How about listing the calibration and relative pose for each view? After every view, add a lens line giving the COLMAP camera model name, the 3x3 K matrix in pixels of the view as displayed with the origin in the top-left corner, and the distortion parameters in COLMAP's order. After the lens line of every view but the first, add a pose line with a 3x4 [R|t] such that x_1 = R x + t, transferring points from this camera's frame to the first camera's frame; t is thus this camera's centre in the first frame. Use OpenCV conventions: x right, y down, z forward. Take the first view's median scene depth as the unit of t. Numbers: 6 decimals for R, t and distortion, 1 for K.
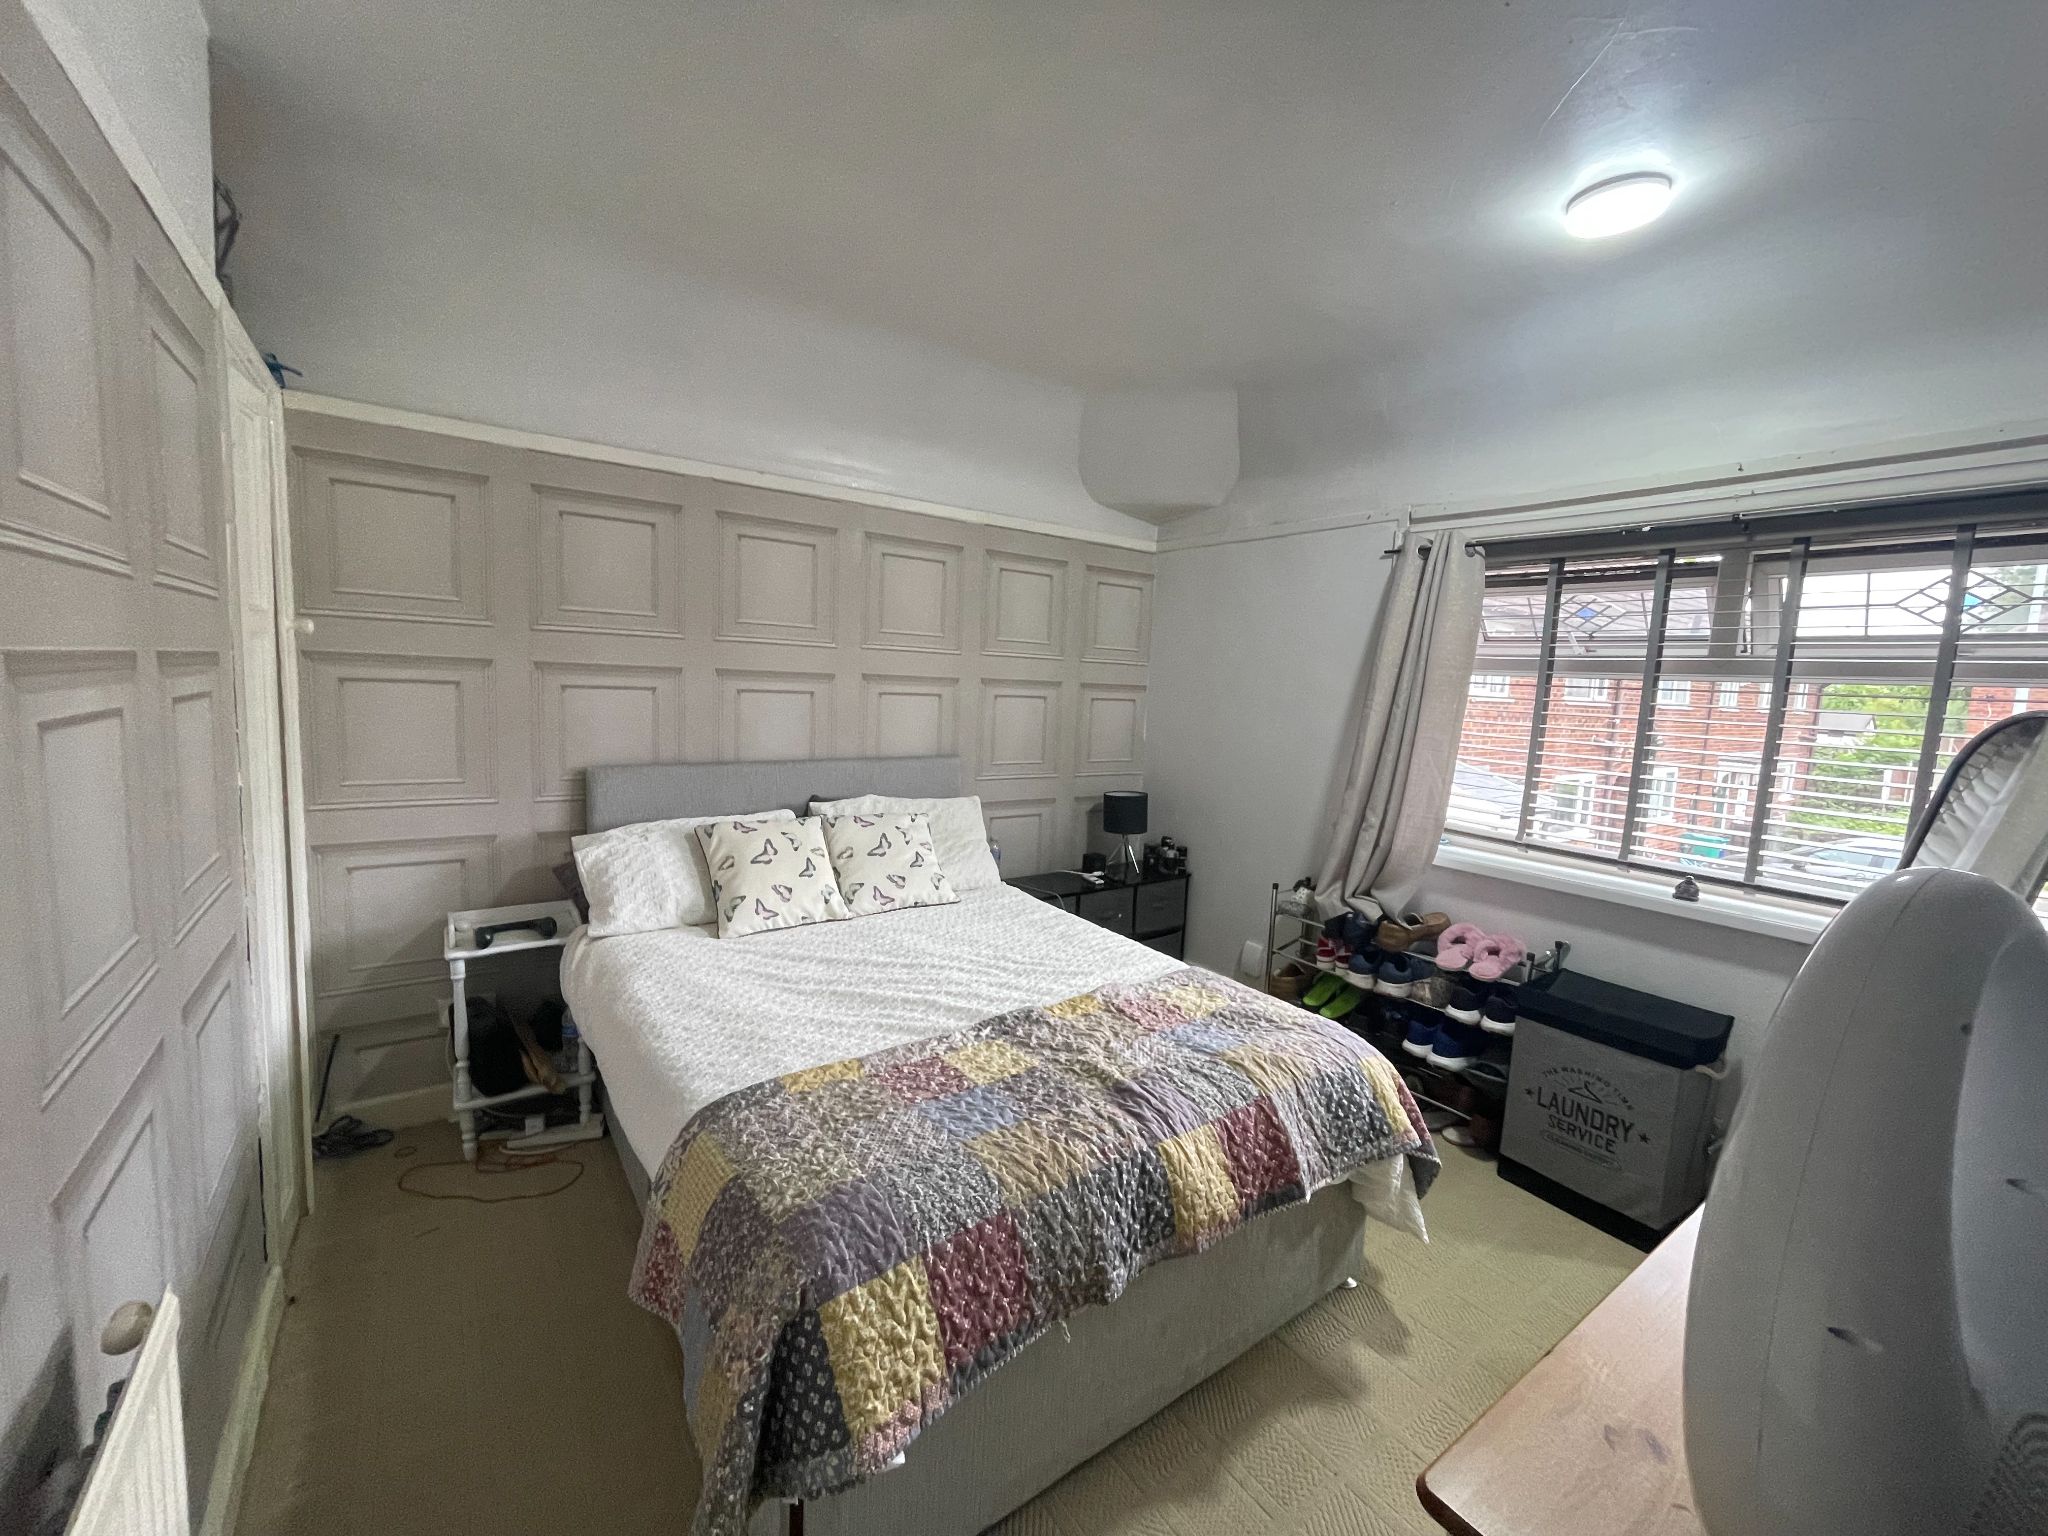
lens RADIAL K [[825.7, 0, 1030.9], [0, 825.7, 765.9], [0, 0, 1]] dist [-0.003964, 0.000977]
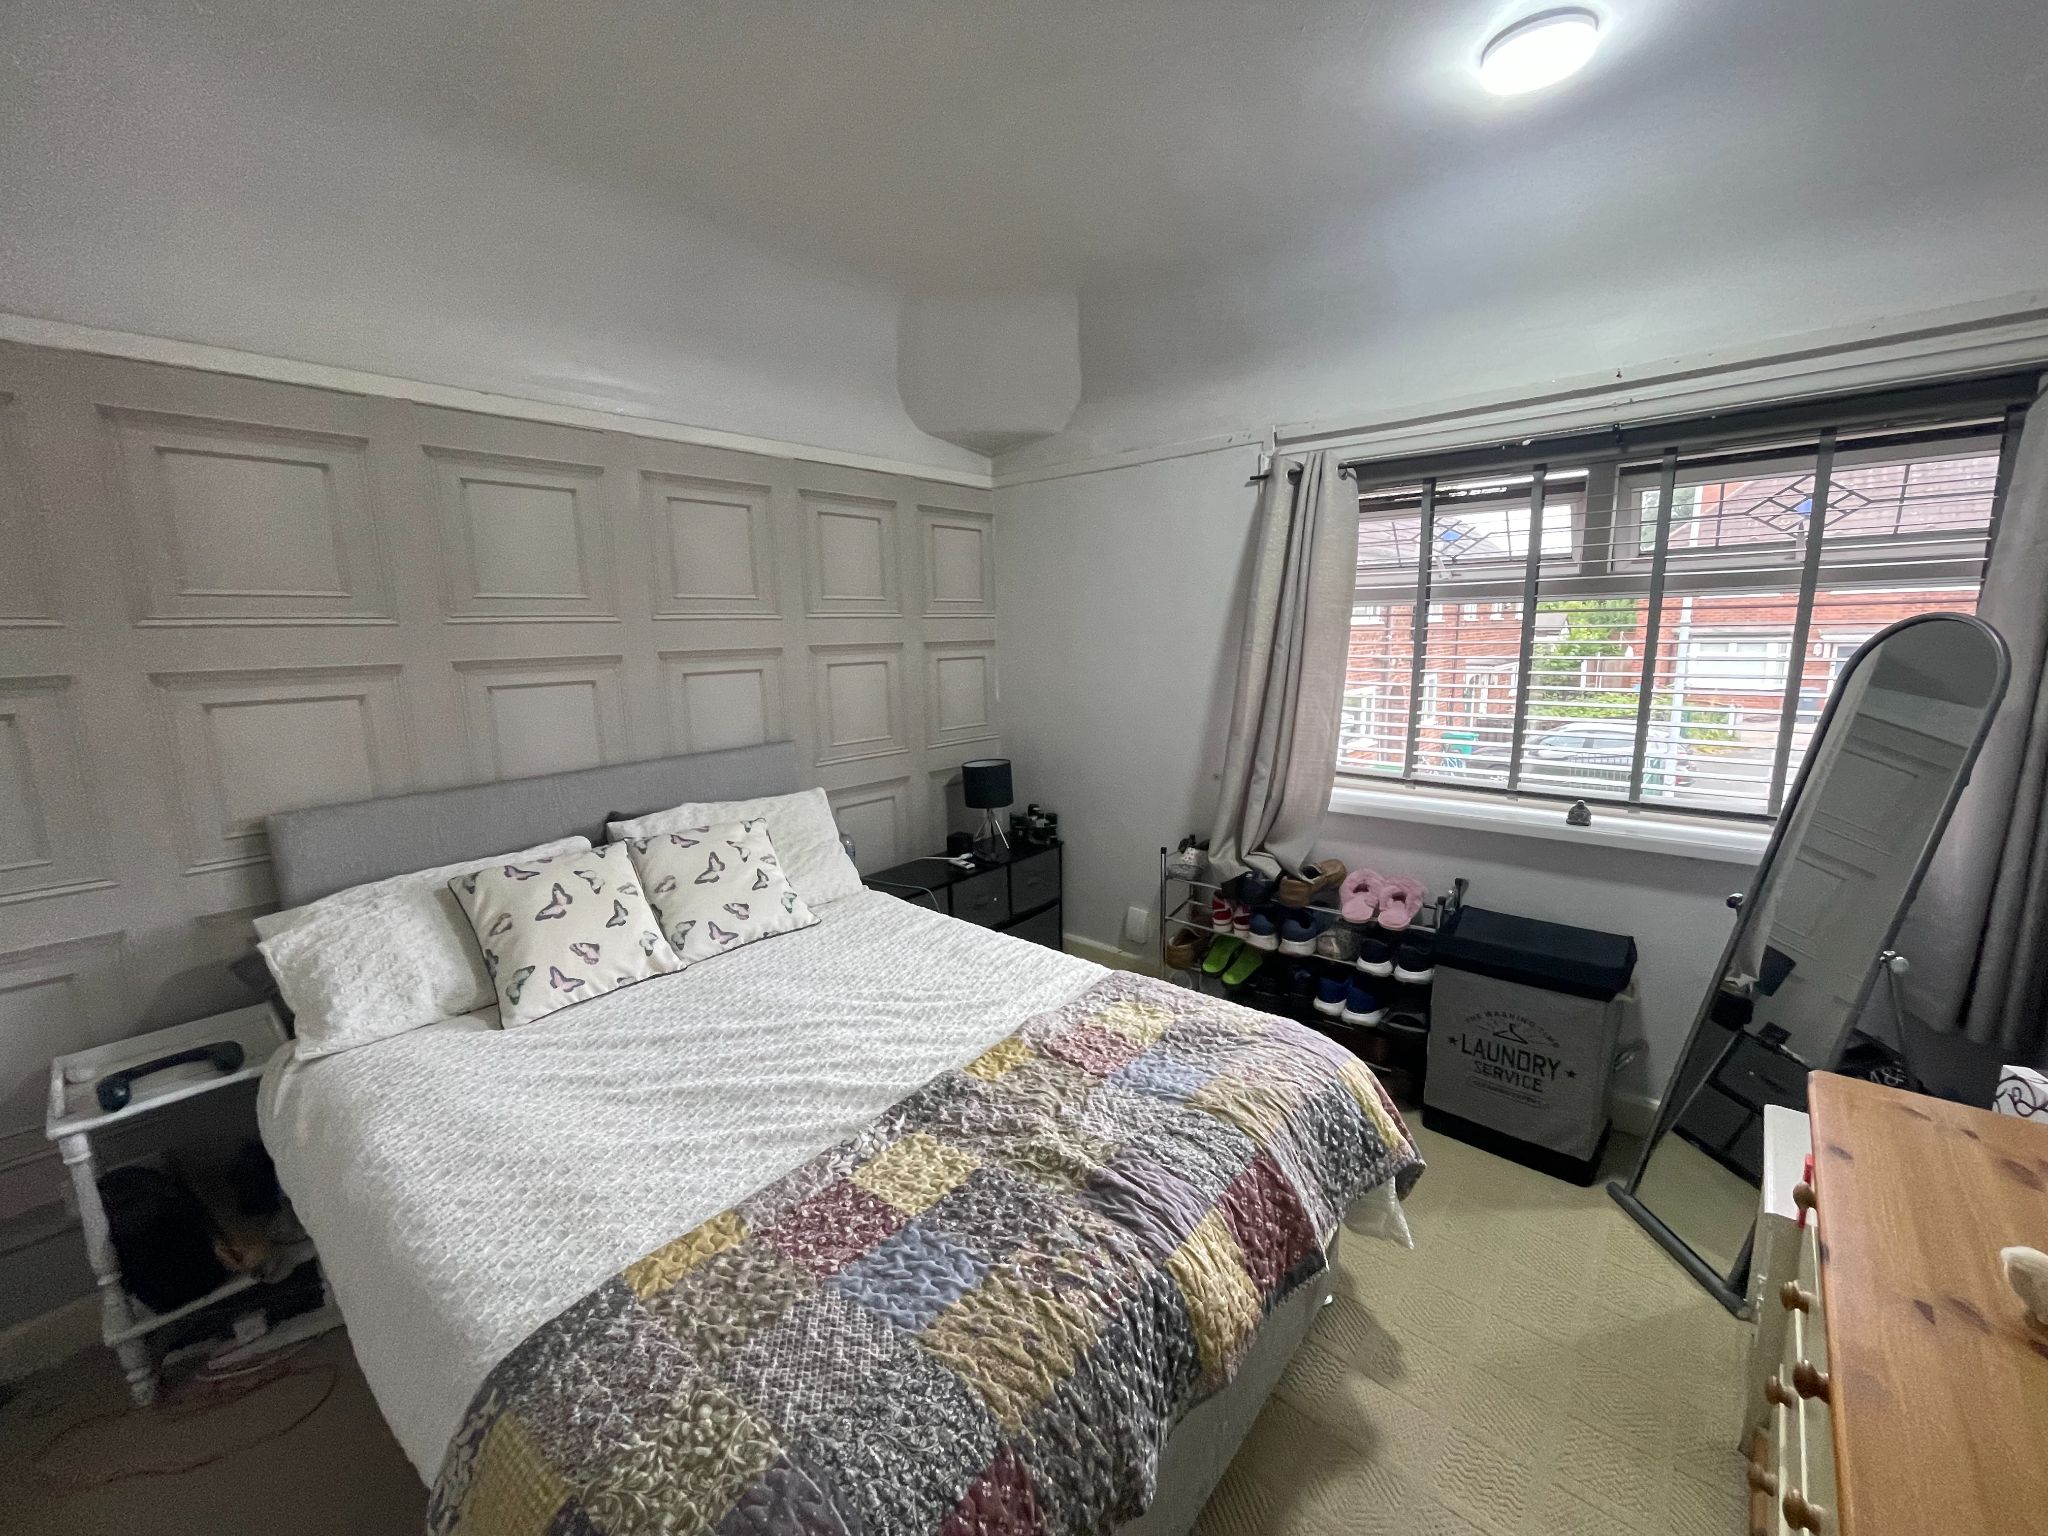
lens RADIAL K [[825.7, 0, 1023.7], [0, 825.7, 761.8], [0, 0, 1]] dist [-0.003964, 0.000977]
pose [[0.972410, -0.101040, 0.210260, -0.052421], [0.088864, 0.993815, 0.066597, -0.037176], [-0.215689, -0.046075, 0.975375, 0.183341]]
